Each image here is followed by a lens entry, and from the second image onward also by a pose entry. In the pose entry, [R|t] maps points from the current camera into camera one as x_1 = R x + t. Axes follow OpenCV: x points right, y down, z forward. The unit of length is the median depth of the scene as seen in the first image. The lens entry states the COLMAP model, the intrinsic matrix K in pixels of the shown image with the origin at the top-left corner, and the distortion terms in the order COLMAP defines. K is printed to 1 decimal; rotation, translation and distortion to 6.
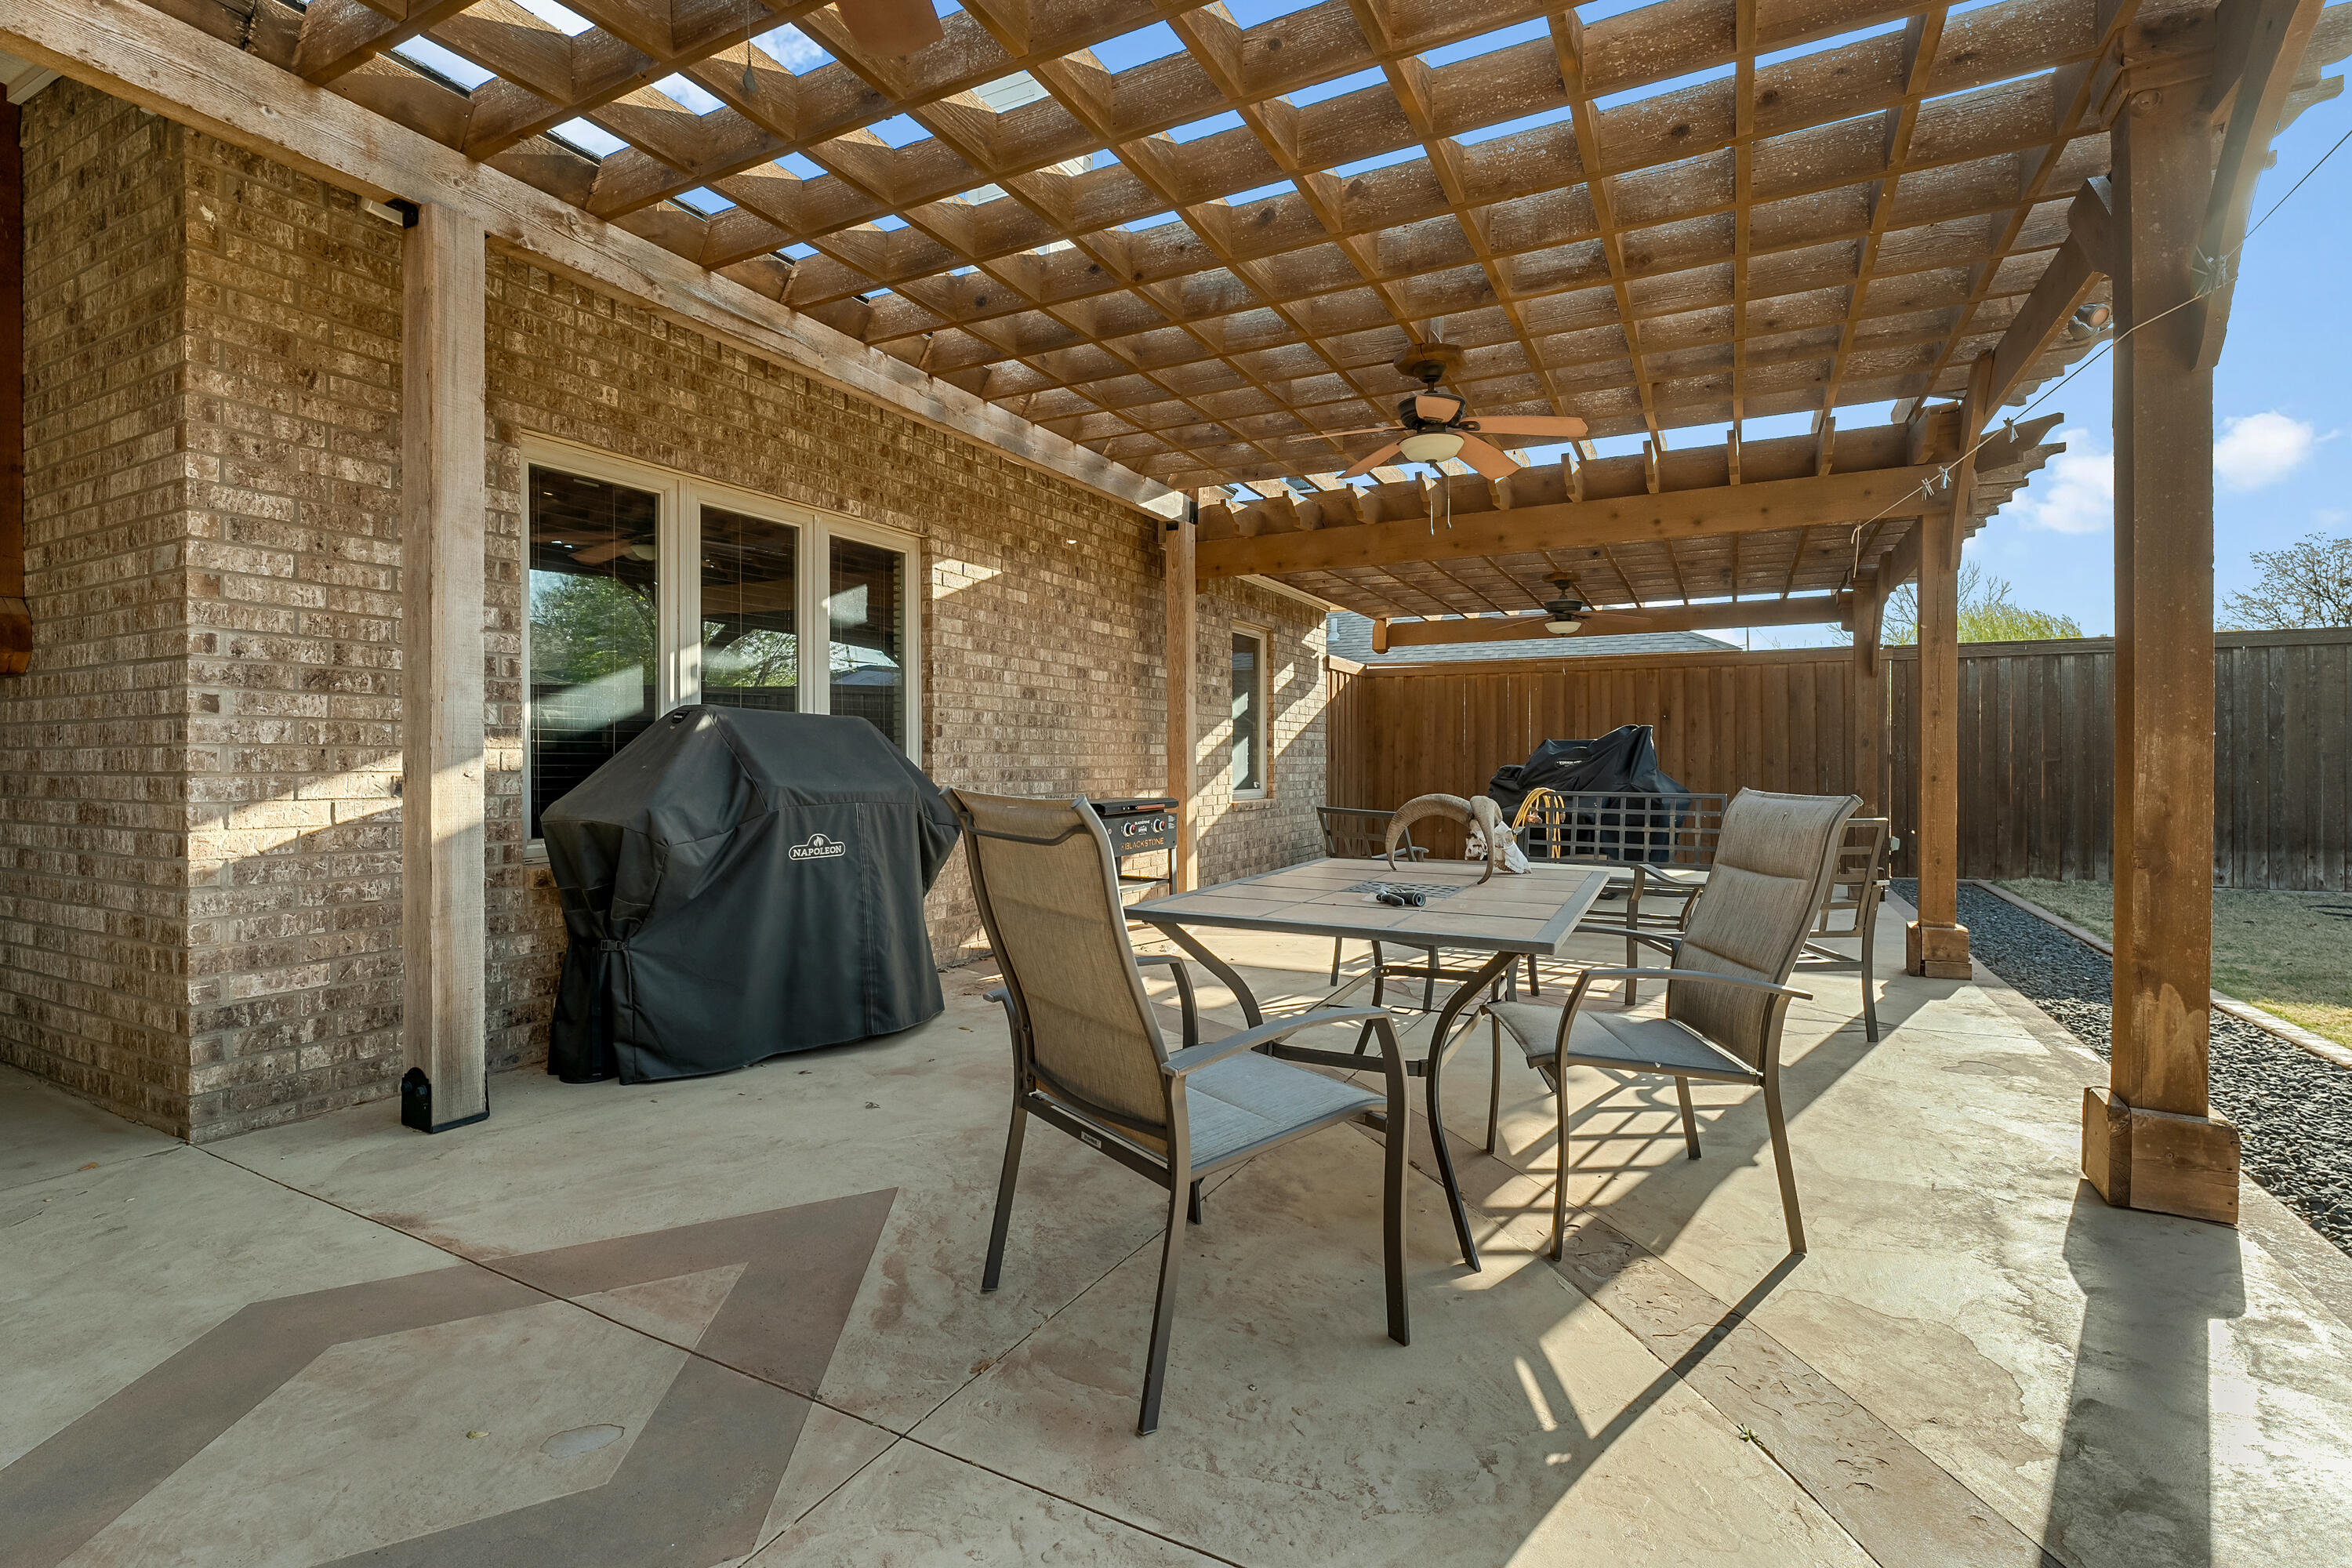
lens RADIAL K [[1079.0, 0, 1179.2], [0, 1079.0, 772.1], [0, 0, 1]] dist [-0.008882, -0.001023]
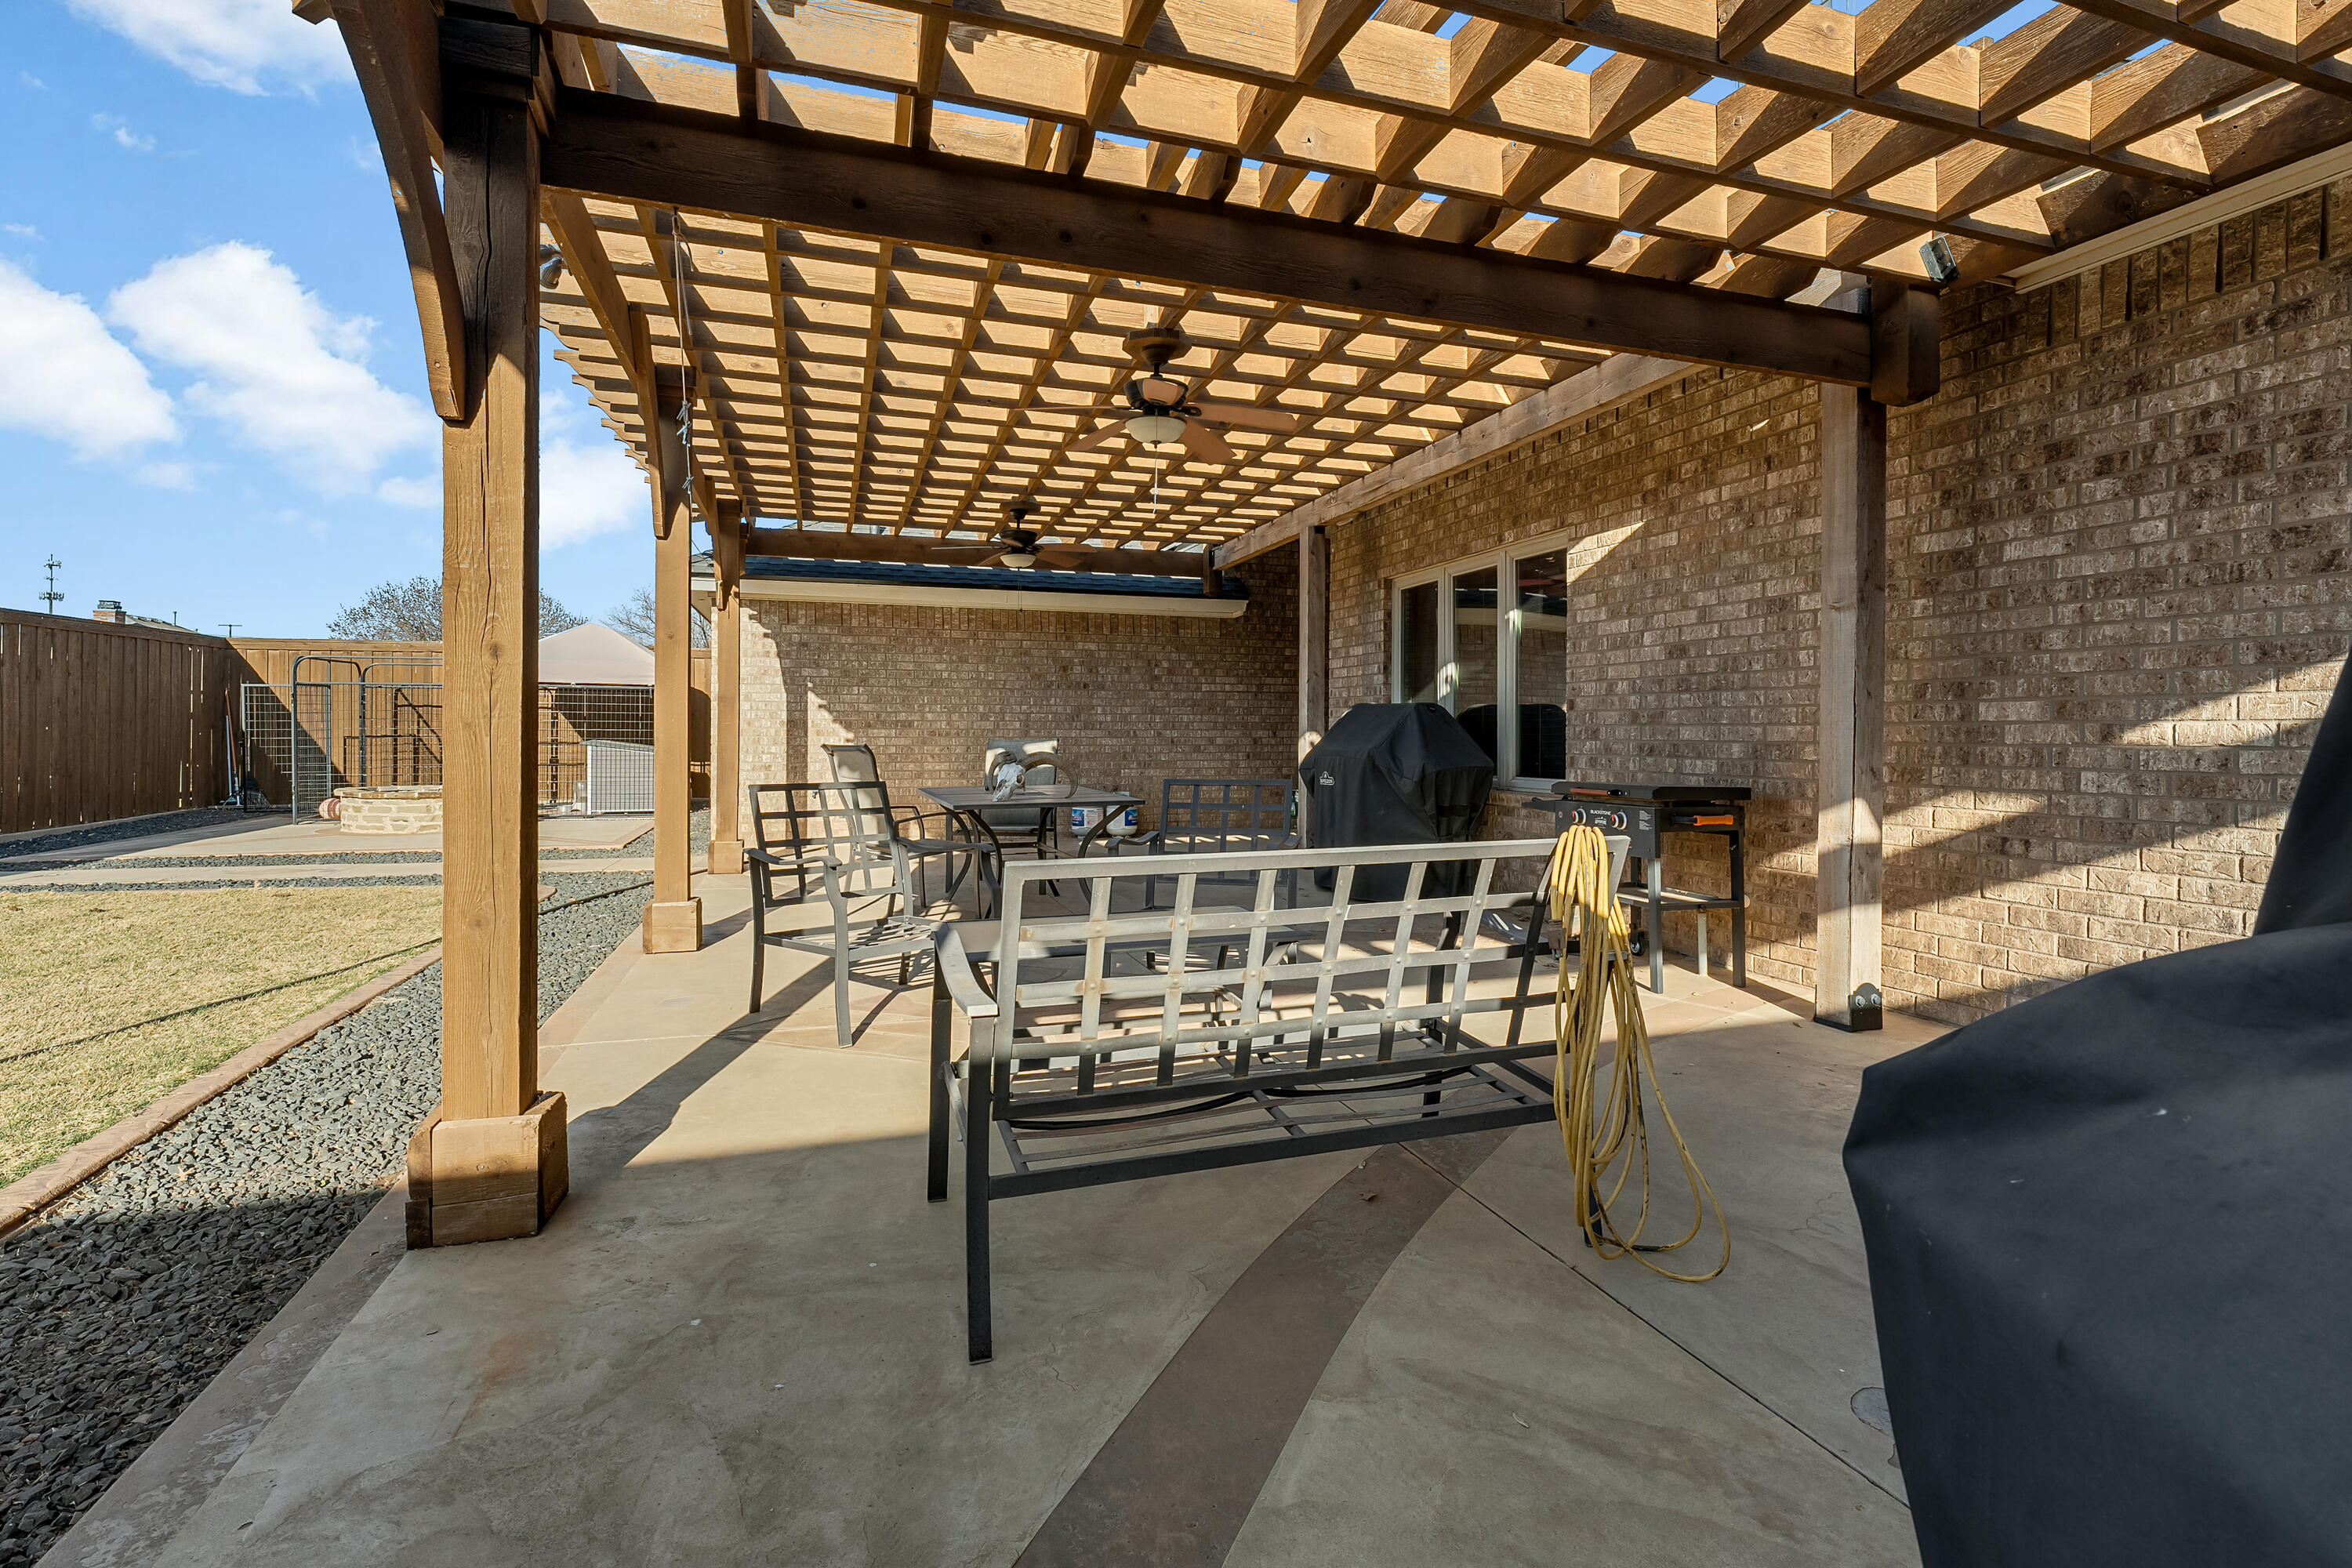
lens RADIAL K [[1079.0, 0, 1189.0], [0, 1079.0, 747.7], [0, 0, 1]] dist [-0.008882, -0.001023]
pose [[-0.691114, 0.007897, -0.722702, 0.759862], [-0.009911, 0.999743, 0.020402, -0.013151], [0.722678, 0.021263, -0.690858, 1.375425]]
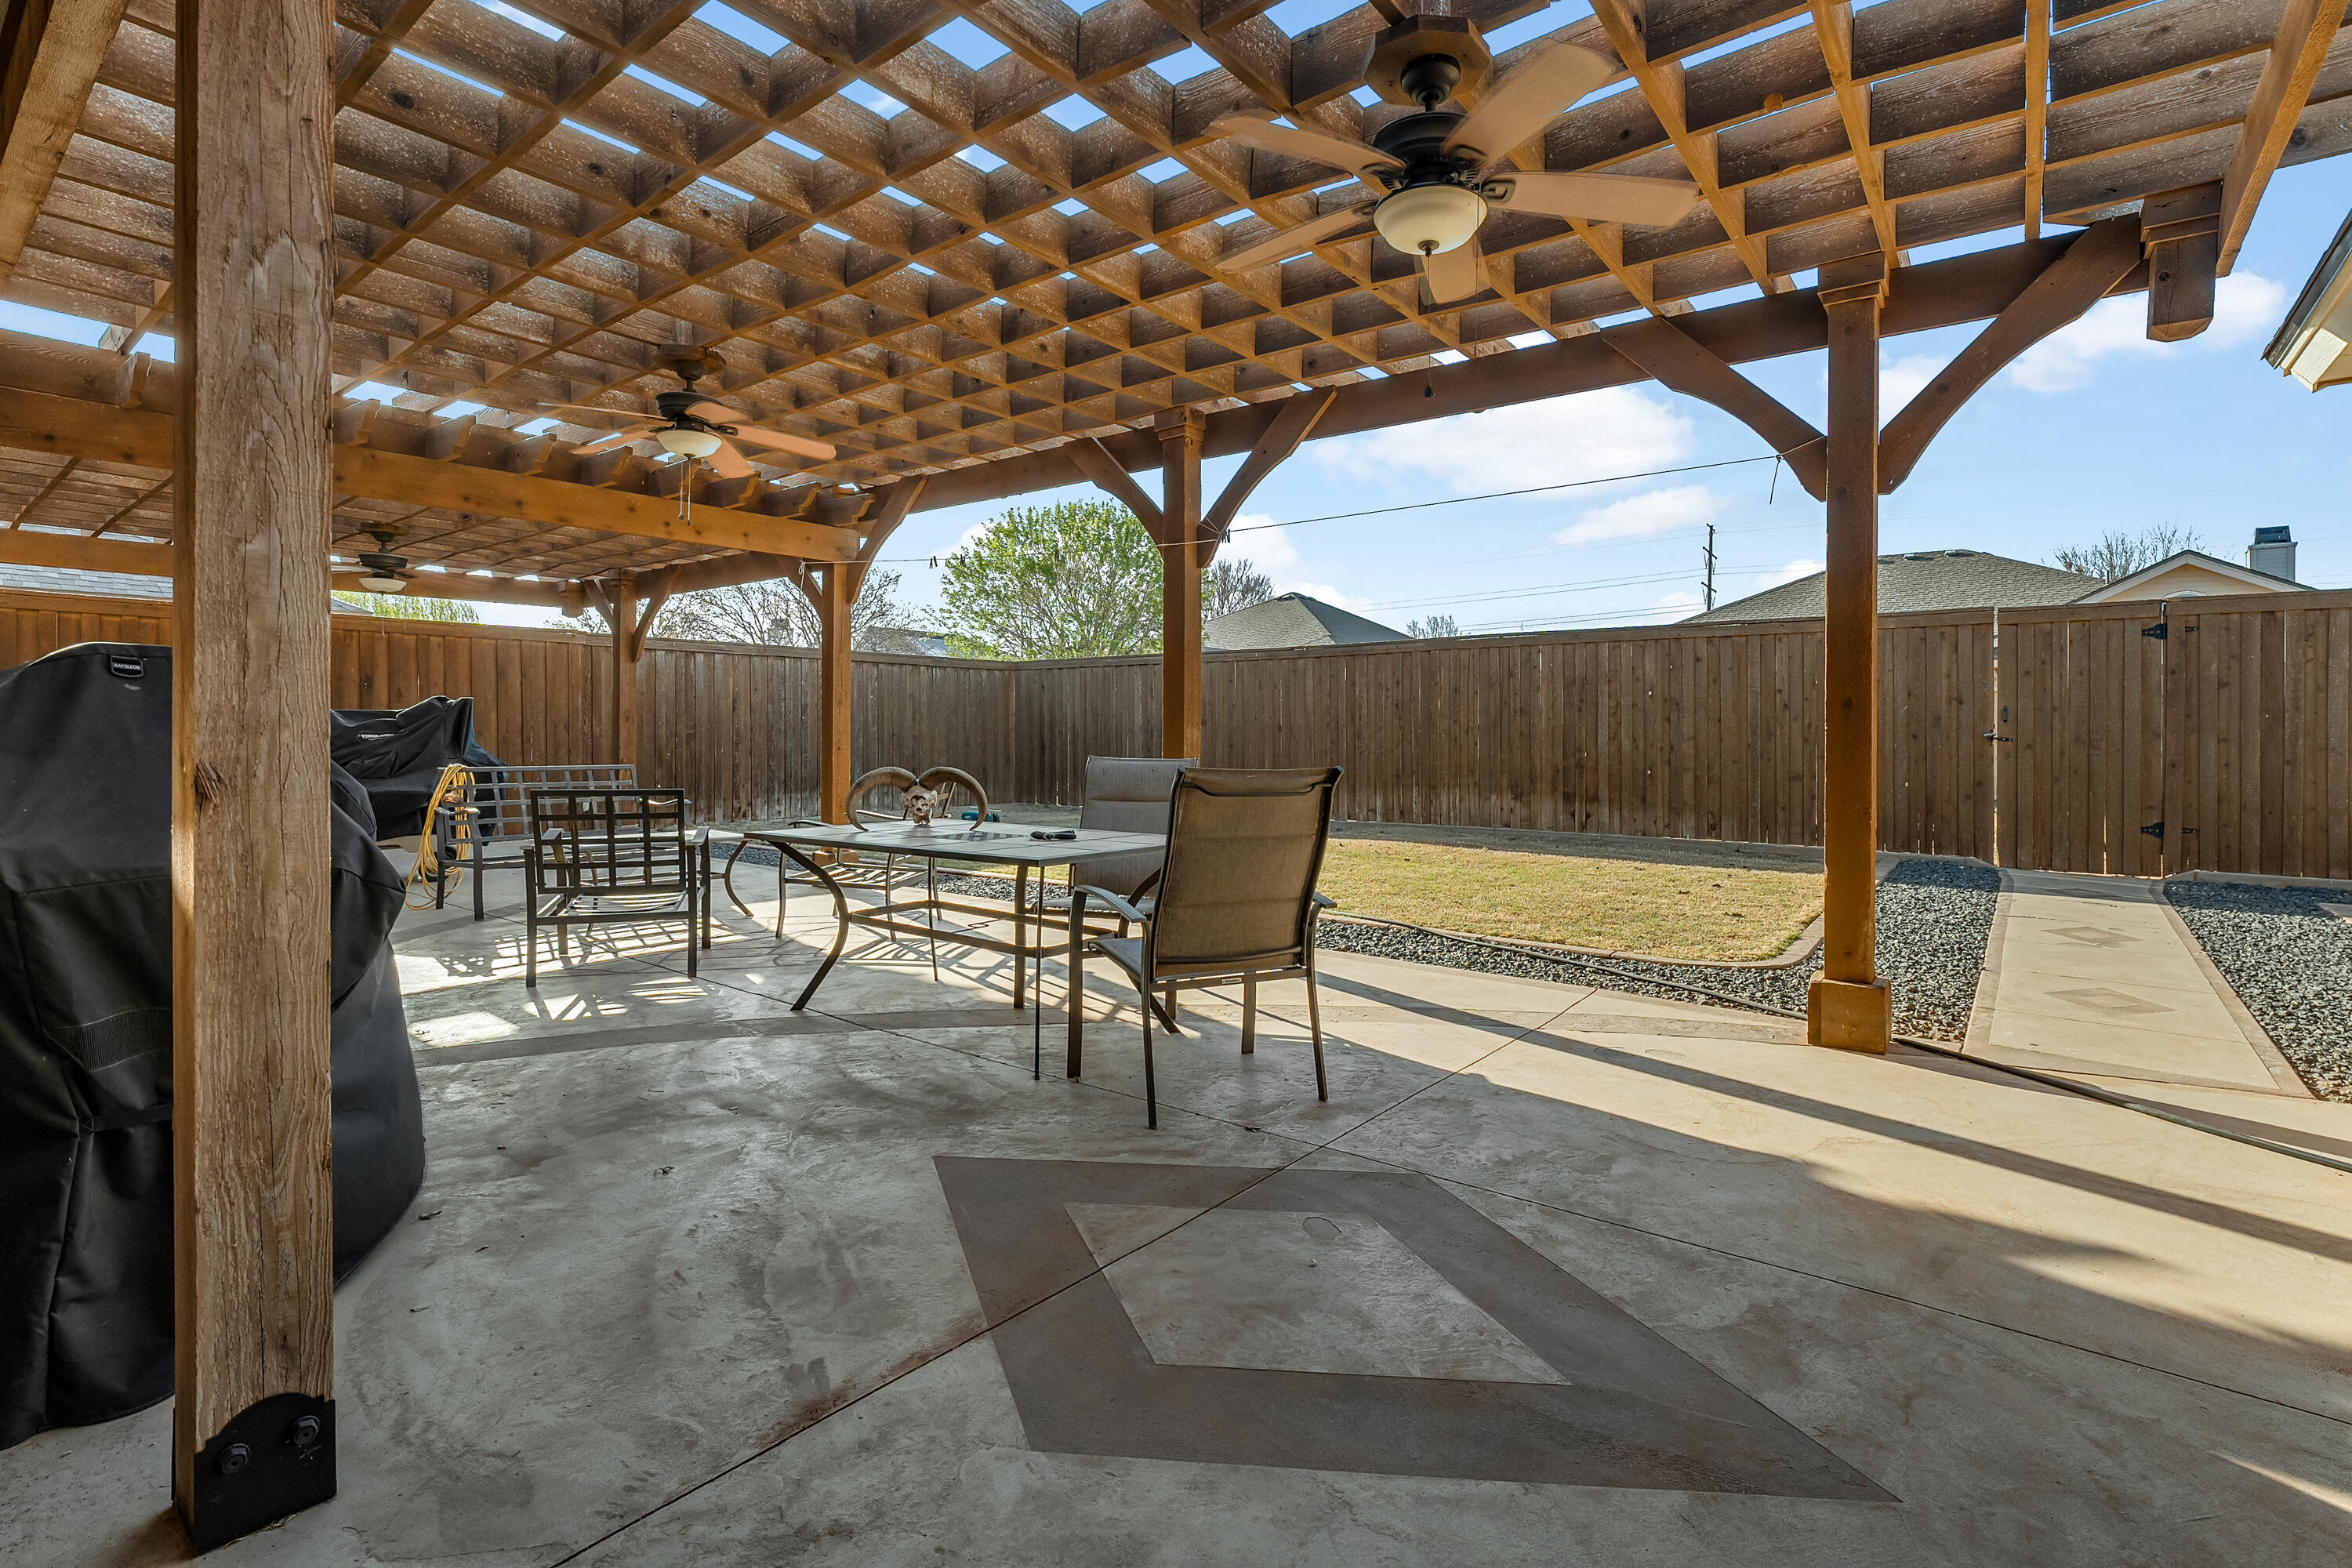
lens RADIAL K [[1079.0, 0, 1190.0], [0, 1079.0, 730.4], [0, 0, 1]] dist [-0.008882, -0.001023]
pose [[0.179885, 0.001233, 0.983687, -0.569614], [0.006242, 0.999978, -0.002395, -0.010038], [-0.983668, 0.006571, 0.179873, 0.259568]]
